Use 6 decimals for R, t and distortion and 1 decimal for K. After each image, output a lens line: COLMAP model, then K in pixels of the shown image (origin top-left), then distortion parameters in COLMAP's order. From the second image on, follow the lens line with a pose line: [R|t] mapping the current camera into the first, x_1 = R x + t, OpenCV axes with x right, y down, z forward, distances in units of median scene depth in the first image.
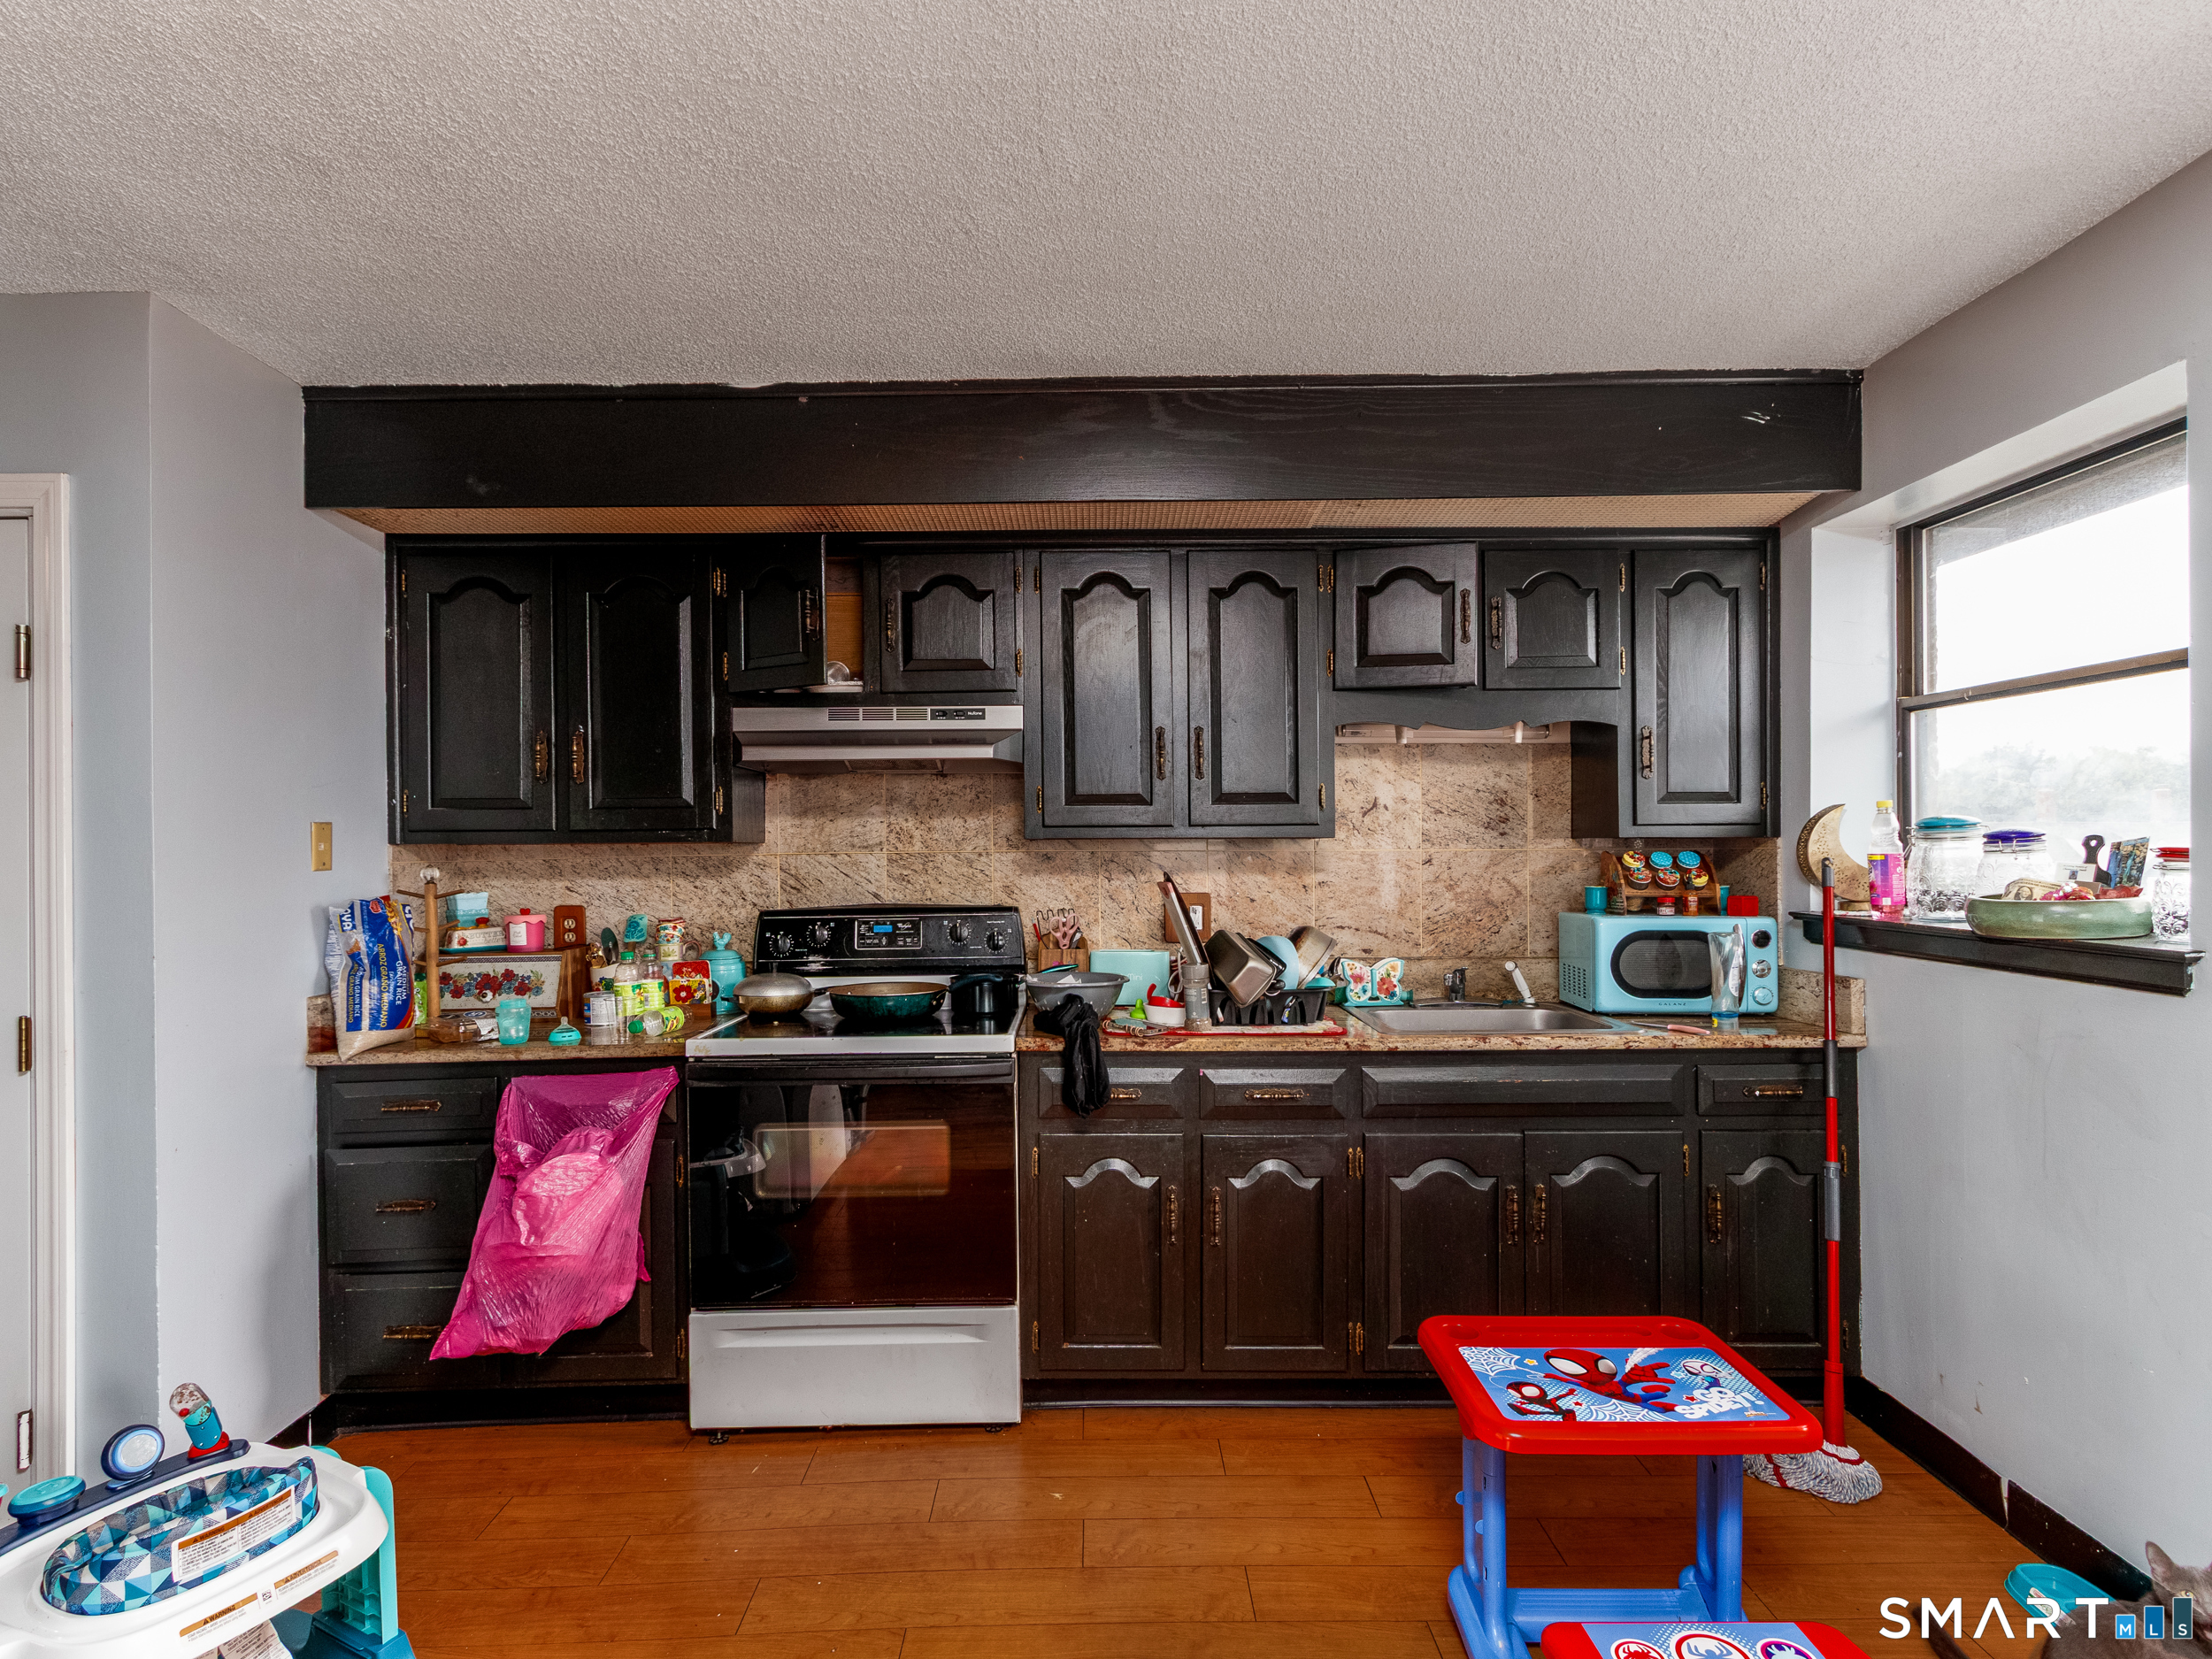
lens RADIAL K [[1162.1, 0, 1090.0], [0, 1162.1, 845.4], [0, 0, 1]] dist [0.009947, -0.005585]
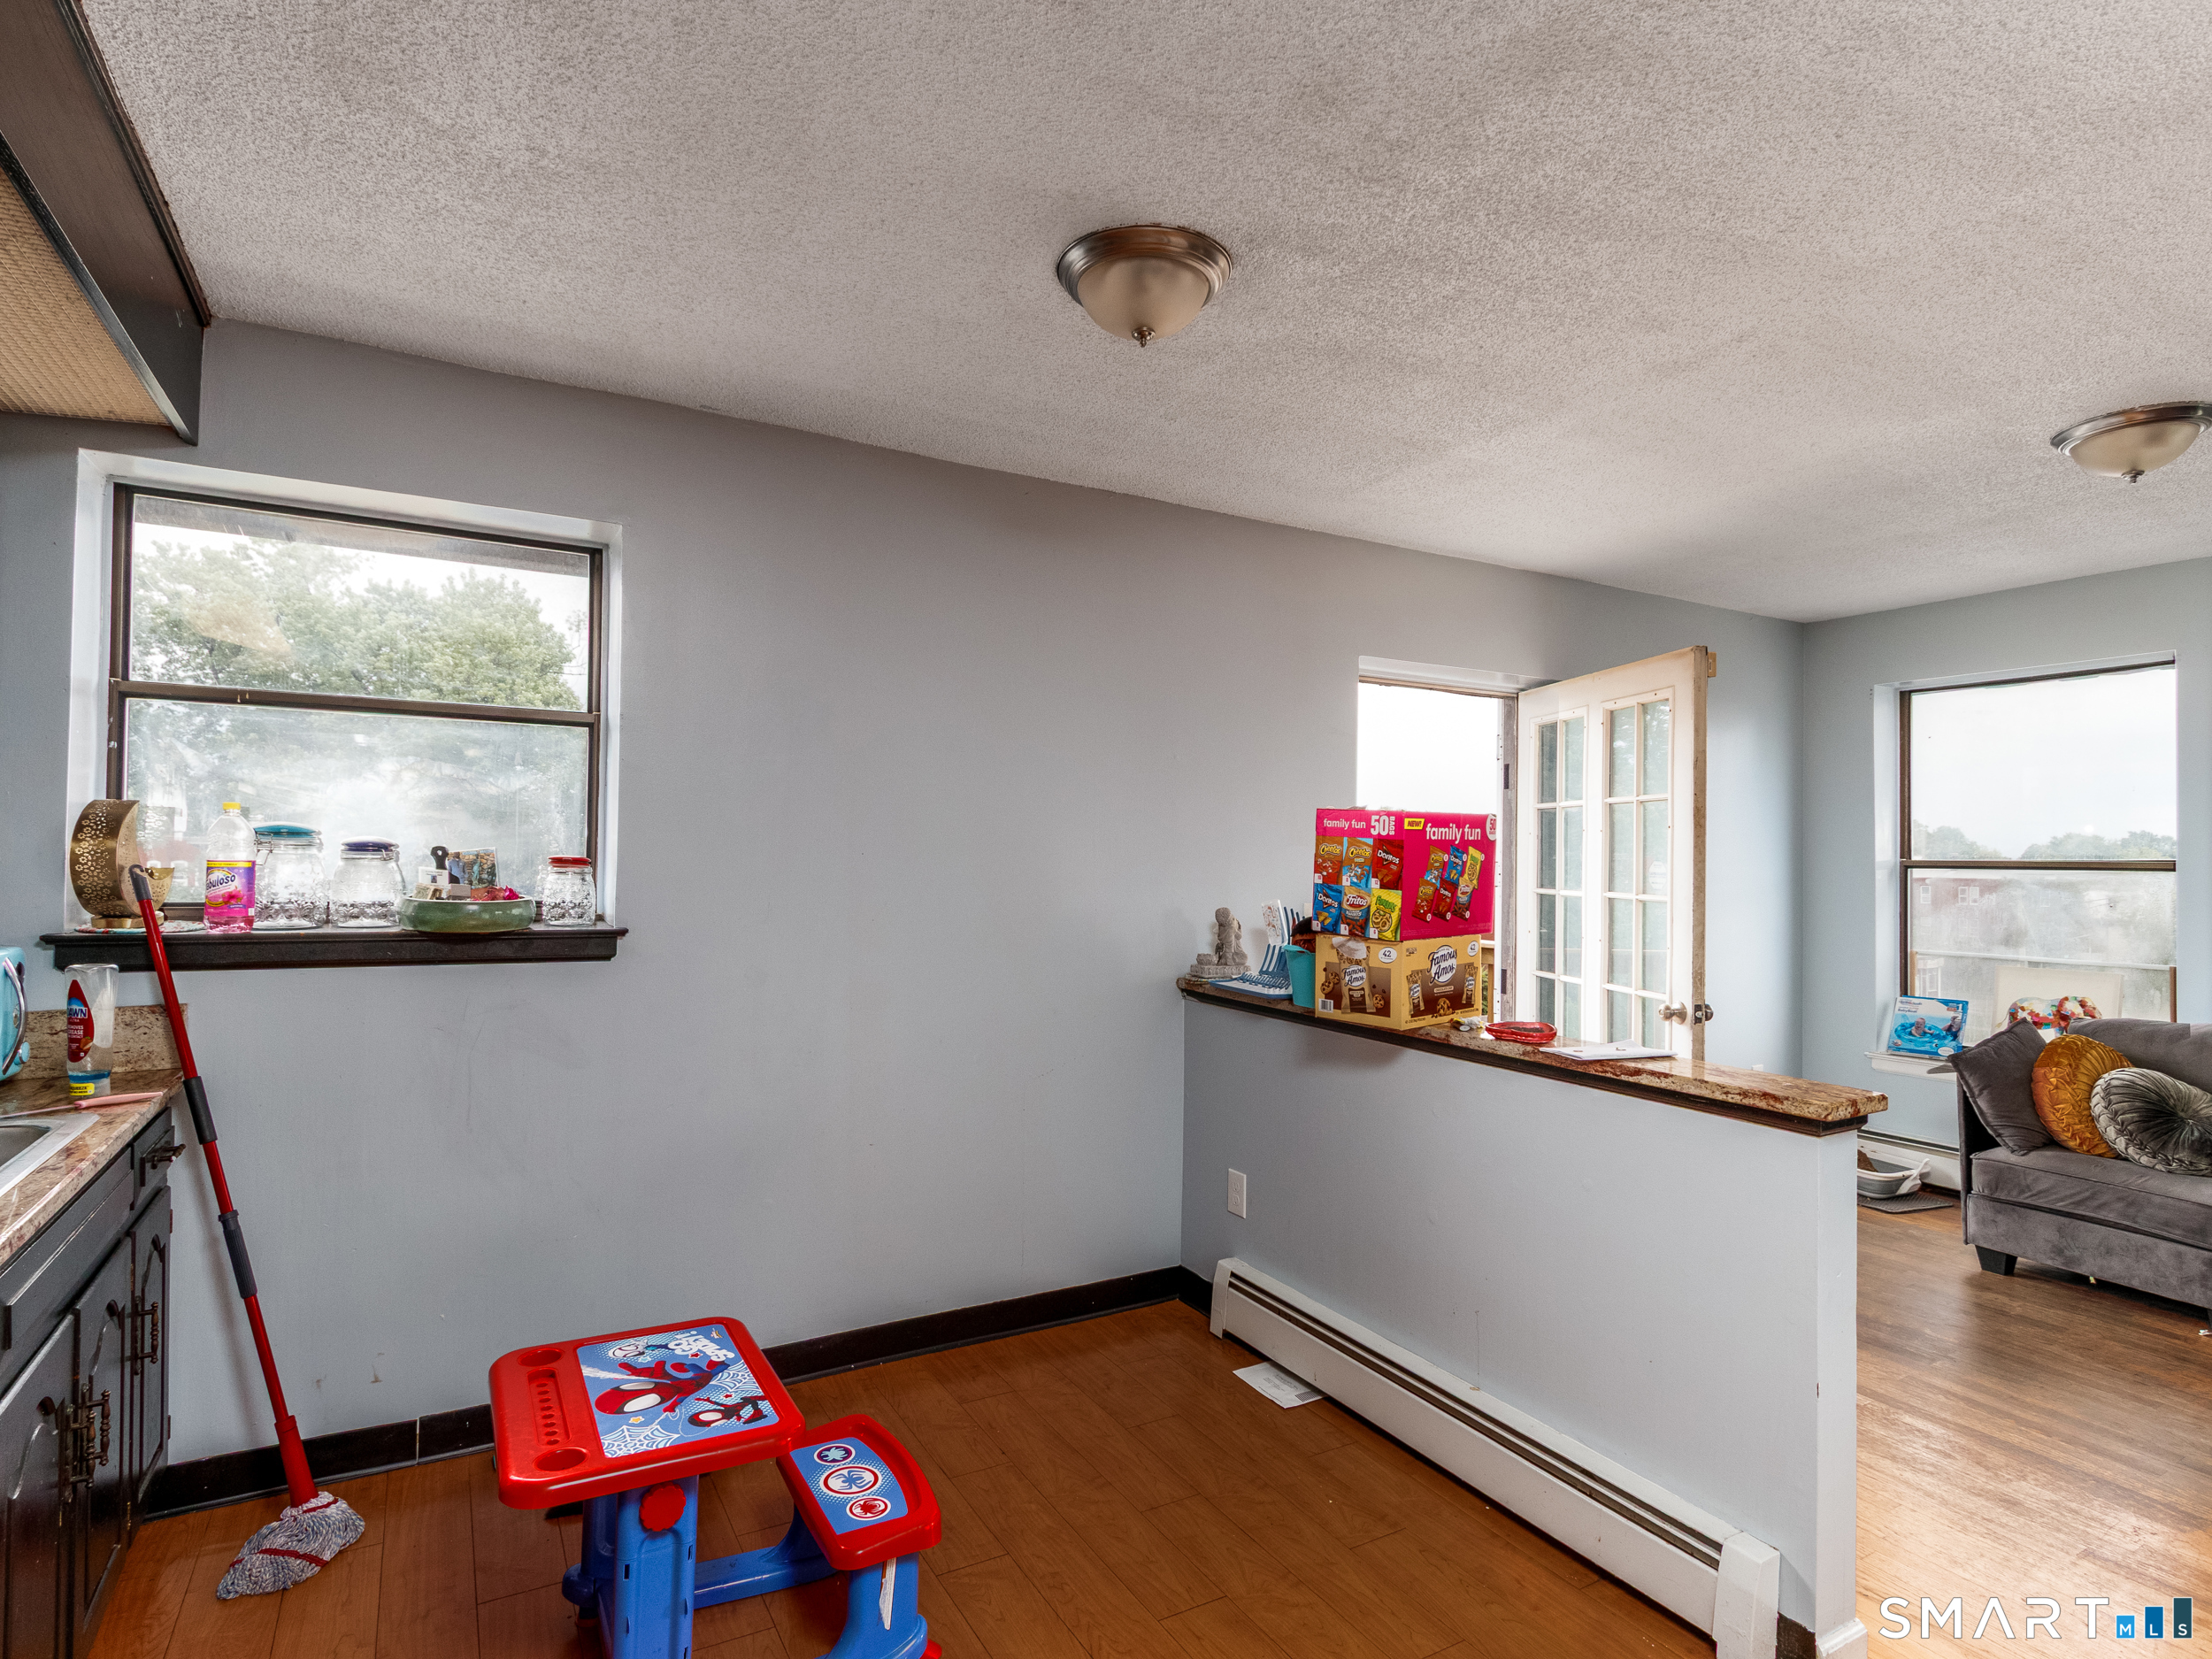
lens RADIAL K [[1162.1, 0, 1097.8], [0, 1162.1, 851.2], [0, 0, 1]] dist [0.009947, -0.005585]
pose [[-0.501118, 0.007737, 0.865345, -0.424235], [-0.012537, 0.999790, -0.016199, 0.005532], [-0.865288, -0.018966, -0.500915, 0.818677]]
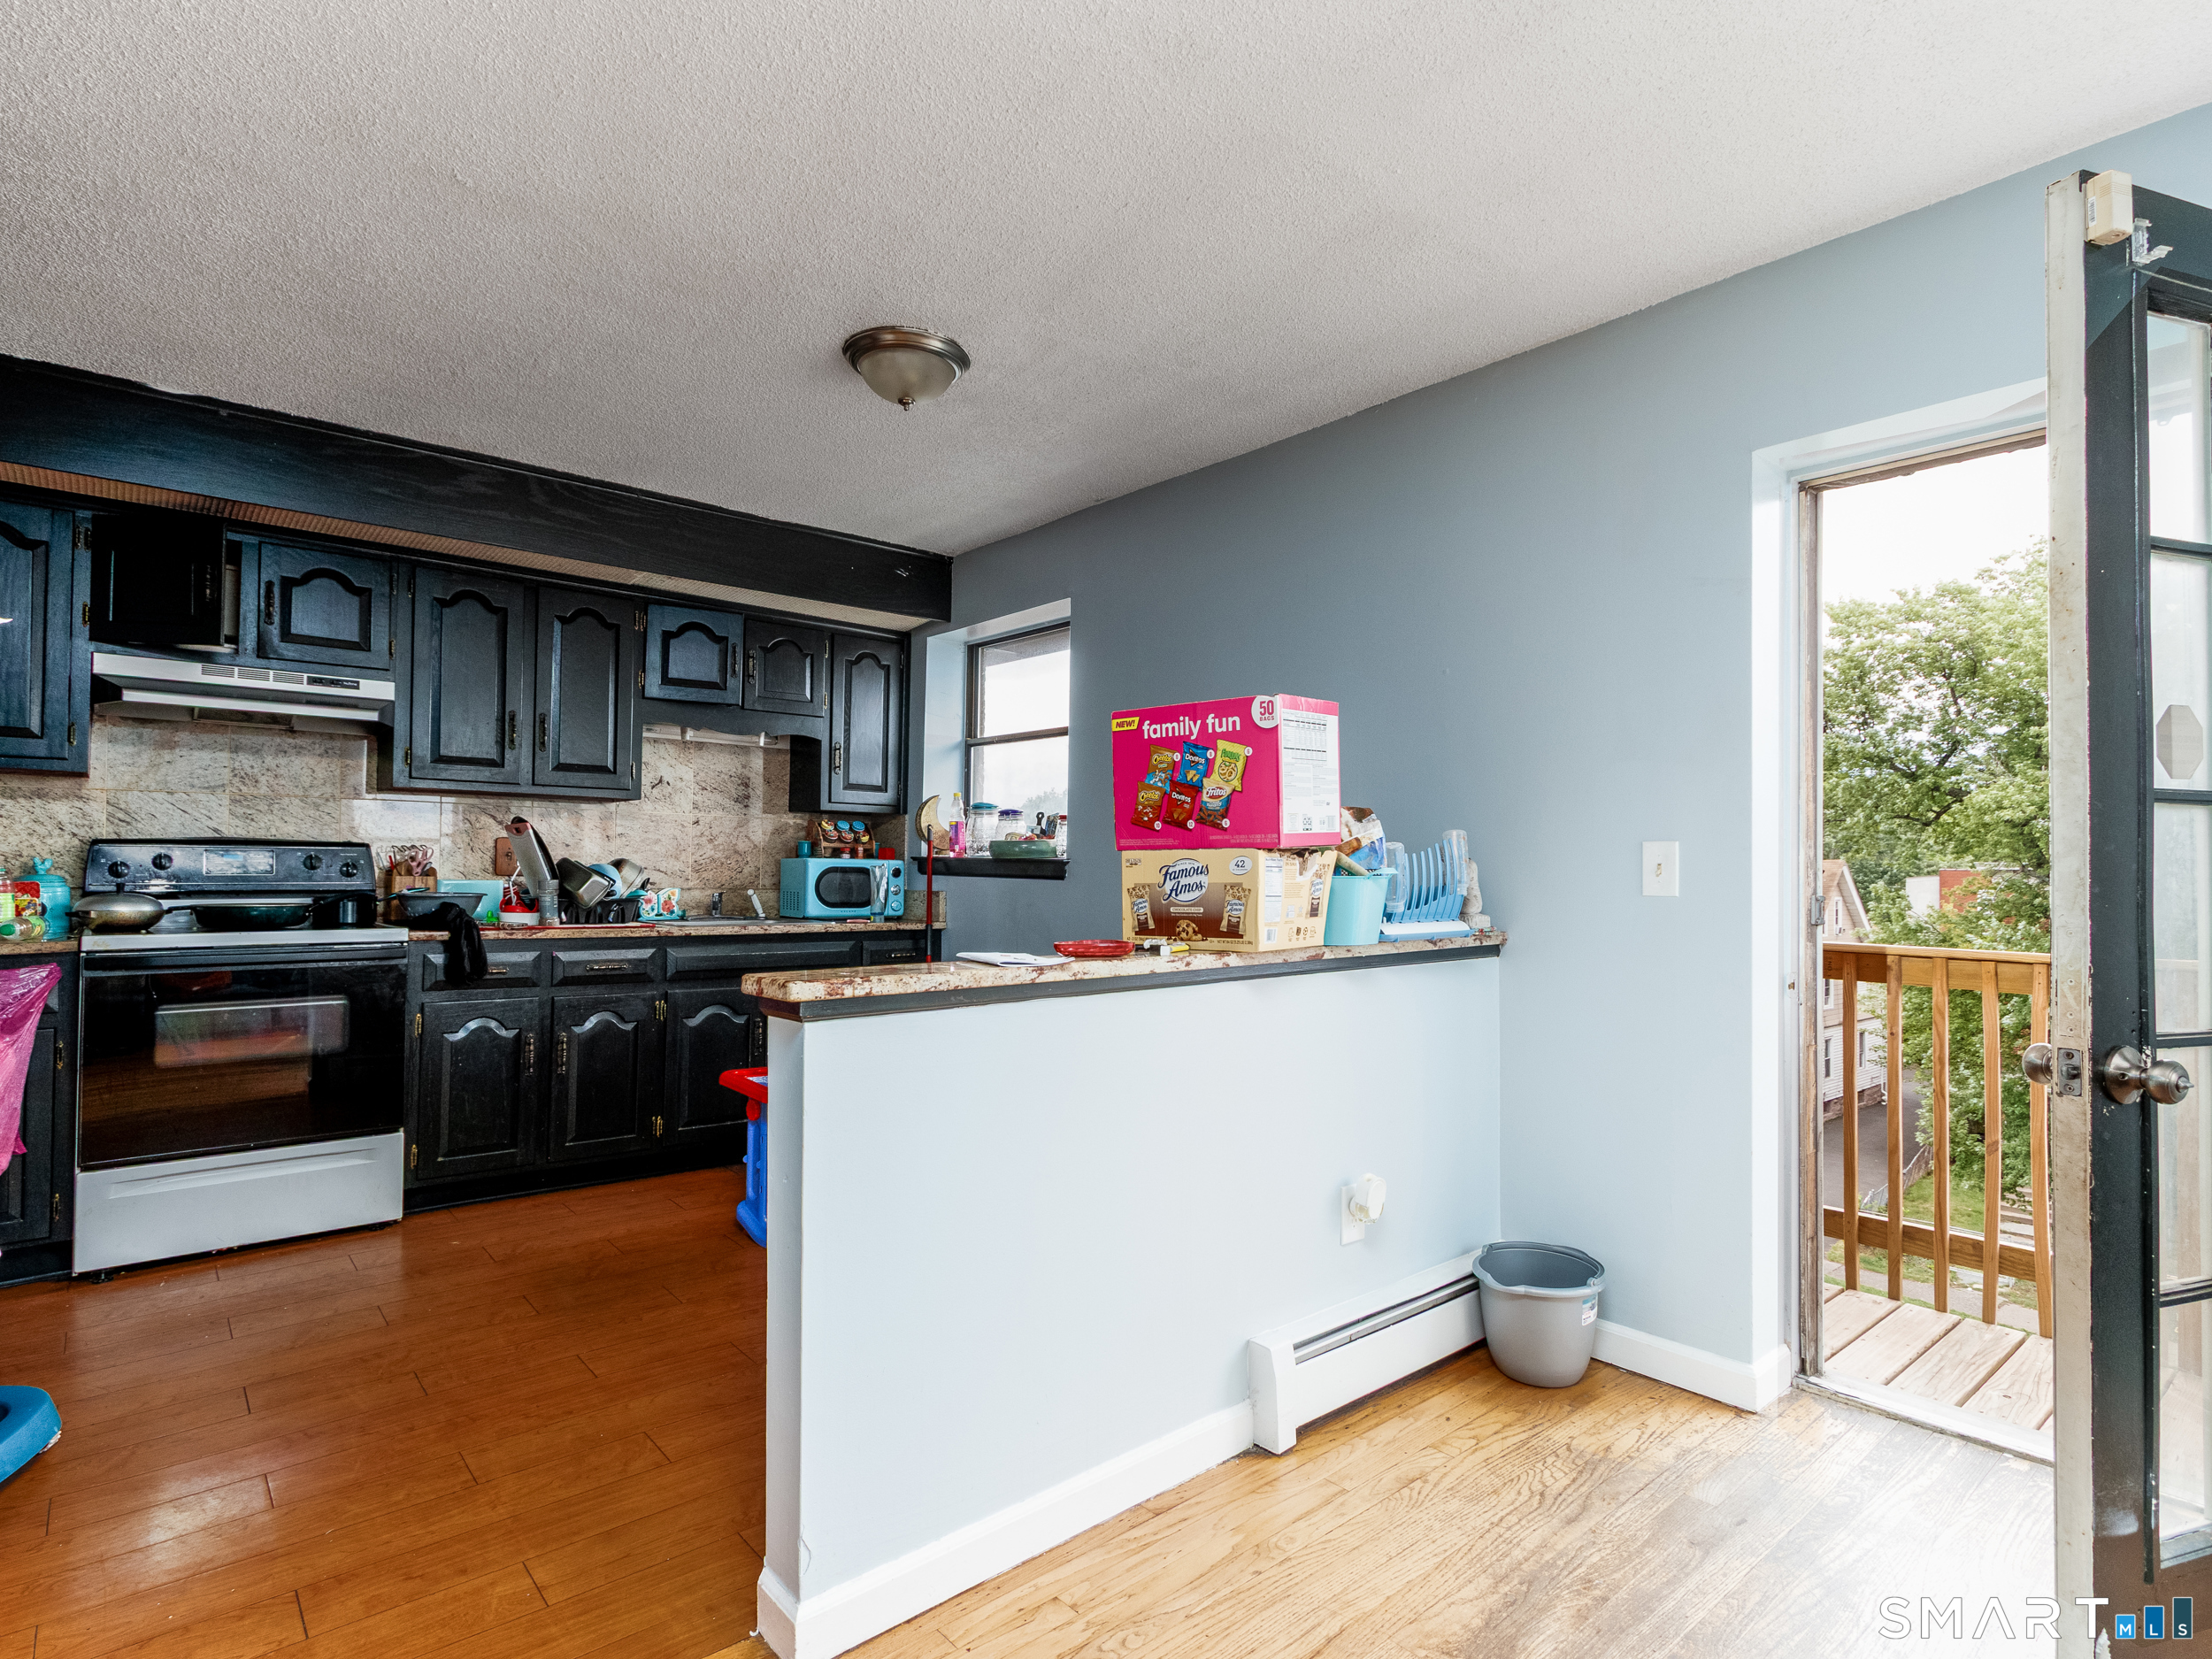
lens RADIAL K [[1162.1, 0, 1116.5], [0, 1162.1, 842.8], [0, 0, 1]] dist [0.009947, -0.005585]
pose [[0.750423, 0.032029, 0.660181, -0.316962], [-0.020635, 0.999474, -0.025033, 0.074979], [-0.660636, 0.005162, 0.750689, -0.506825]]
